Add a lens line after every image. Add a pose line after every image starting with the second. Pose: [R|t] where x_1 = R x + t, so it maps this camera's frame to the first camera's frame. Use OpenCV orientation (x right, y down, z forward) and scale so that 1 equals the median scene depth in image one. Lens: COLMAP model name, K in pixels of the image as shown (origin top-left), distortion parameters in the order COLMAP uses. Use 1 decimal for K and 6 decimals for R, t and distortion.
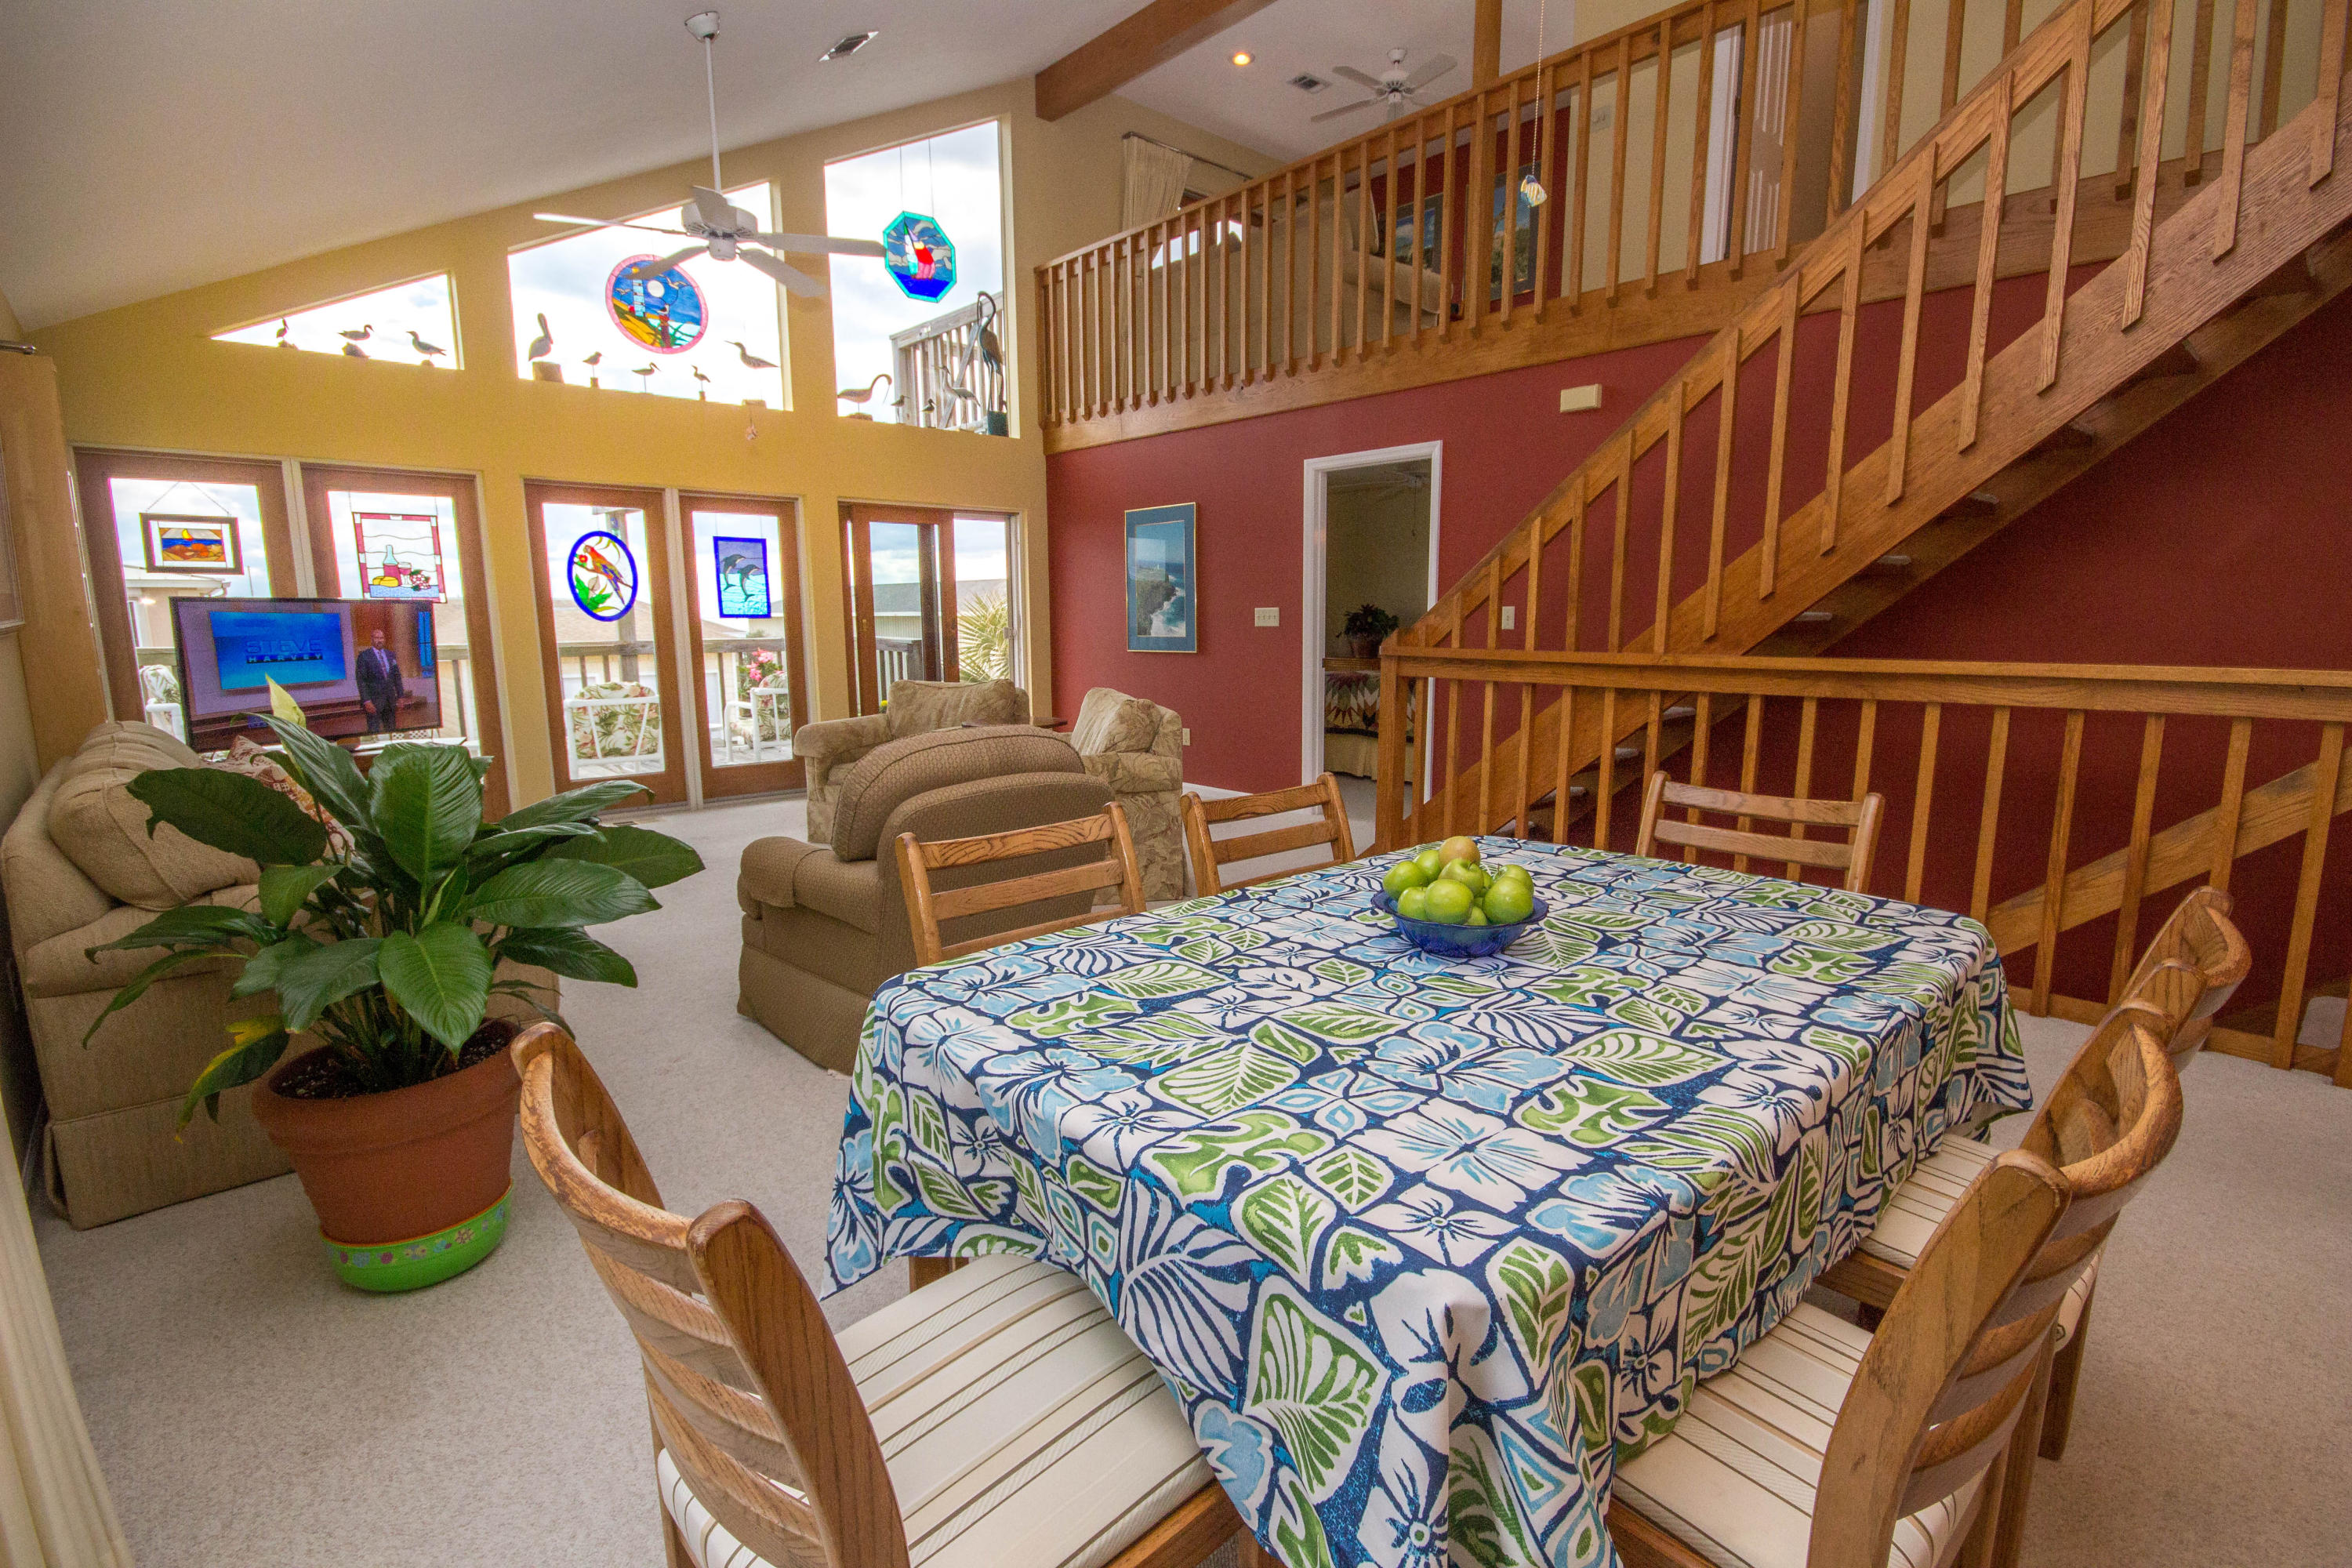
lens RADIAL K [[1090.6, 0, 1186.2], [0, 1090.6, 793.5], [0, 0, 1]] dist [0.009841, -0.001104]
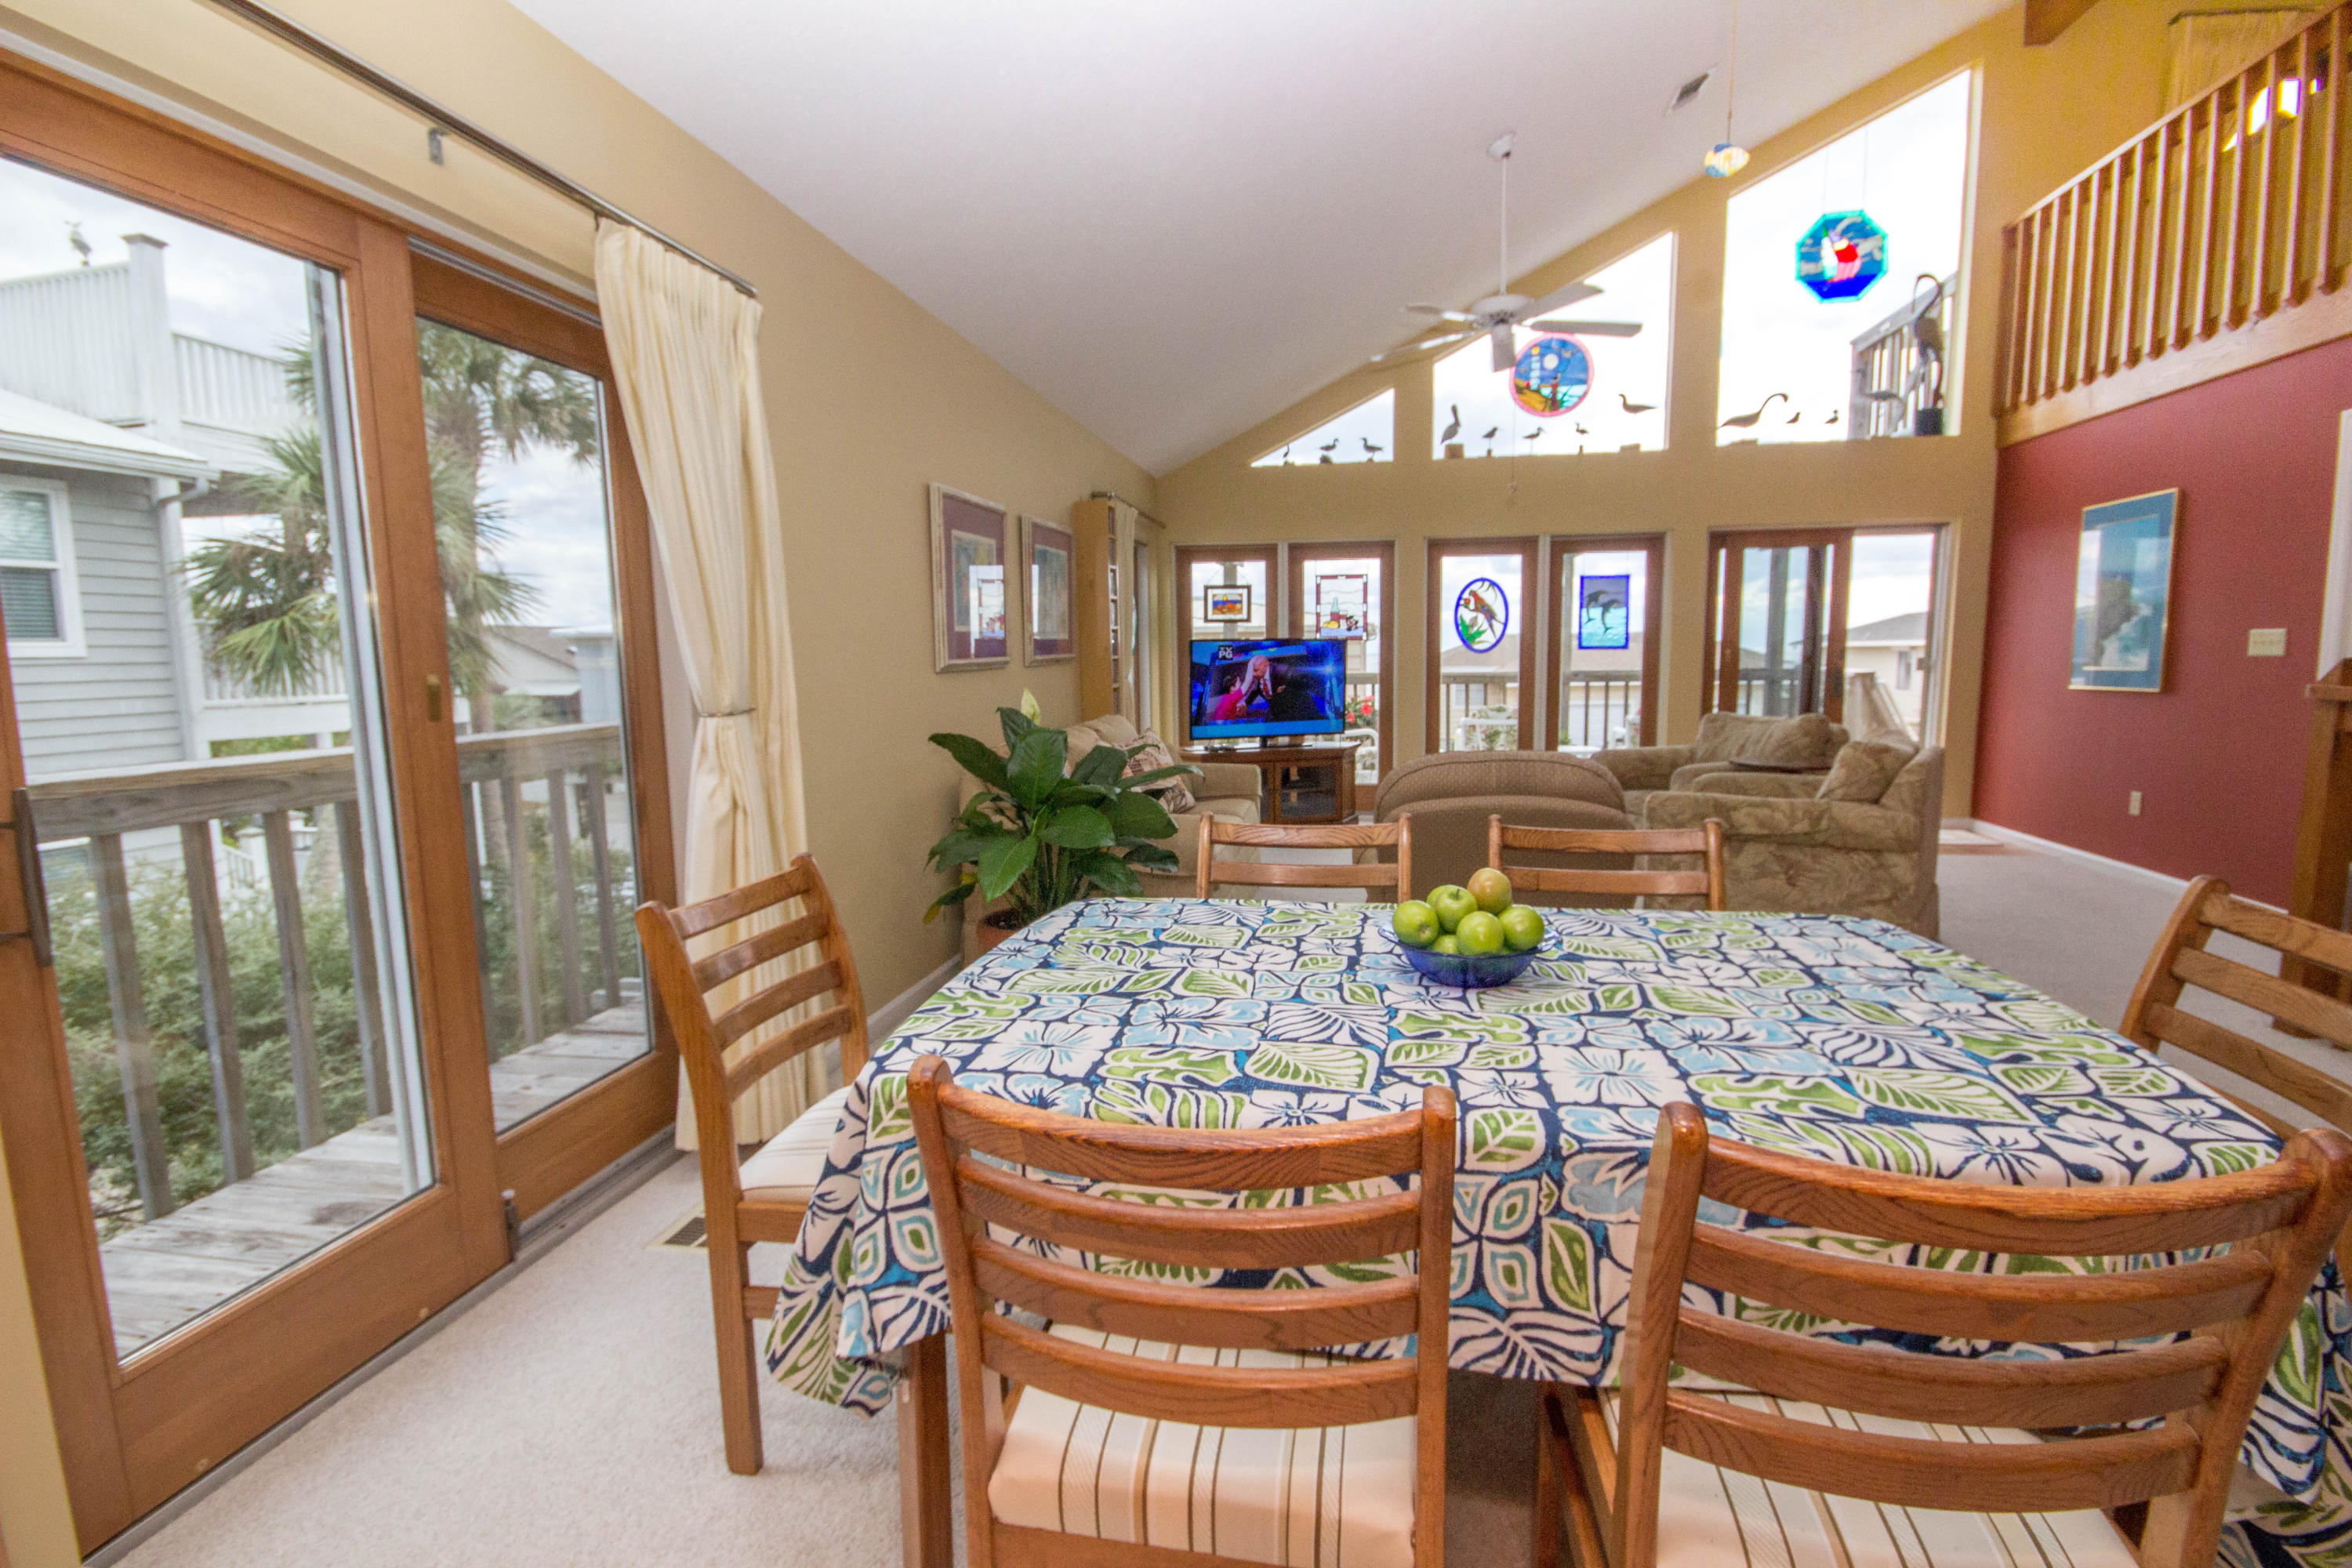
lens RADIAL K [[1087.6, 0, 1191.8], [0, 1087.6, 794.8], [0, 0, 1]] dist [-0.000137, -0.001526]
pose [[0.606722, 0.098365, -0.788804, 0.225904], [-0.118970, 0.992374, 0.032242, -0.006881], [0.785961, 0.074282, 0.613798, 0.049734]]
